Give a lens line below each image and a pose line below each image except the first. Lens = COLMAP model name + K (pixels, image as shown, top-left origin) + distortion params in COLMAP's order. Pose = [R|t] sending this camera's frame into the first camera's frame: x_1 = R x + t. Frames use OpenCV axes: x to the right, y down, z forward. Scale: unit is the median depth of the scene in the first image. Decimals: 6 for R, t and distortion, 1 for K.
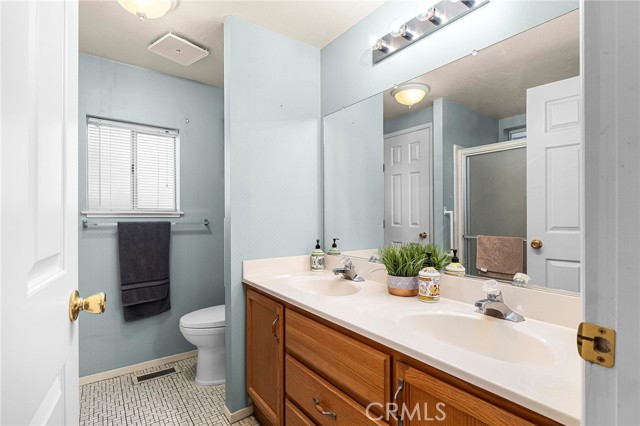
lens RADIAL K [[309.3, 0, 319.2], [0, 309.3, 215.6], [0, 0, 1]] dist [-0.003899, 0.001126]
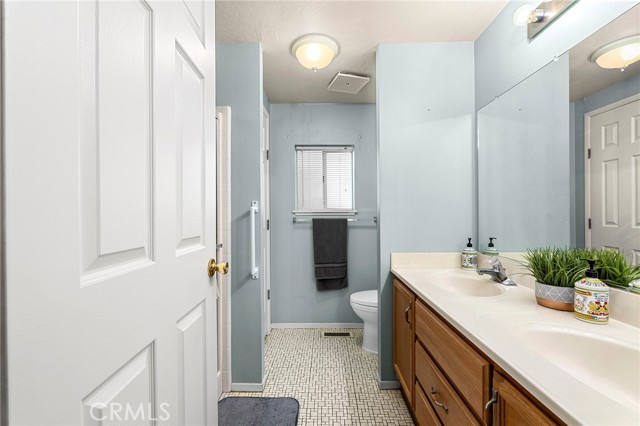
lens RADIAL K [[280.0, 0, 320.2], [0, 280.0, 215.2], [0, 0, 1]] dist [-0.009038, -0.000031]
pose [[0.797165, 0.000481, -0.603762, 0.147557], [0.003129, 0.999983, 0.004928, 0.000173], [0.603754, -0.005818, 0.797150, 0.010643]]
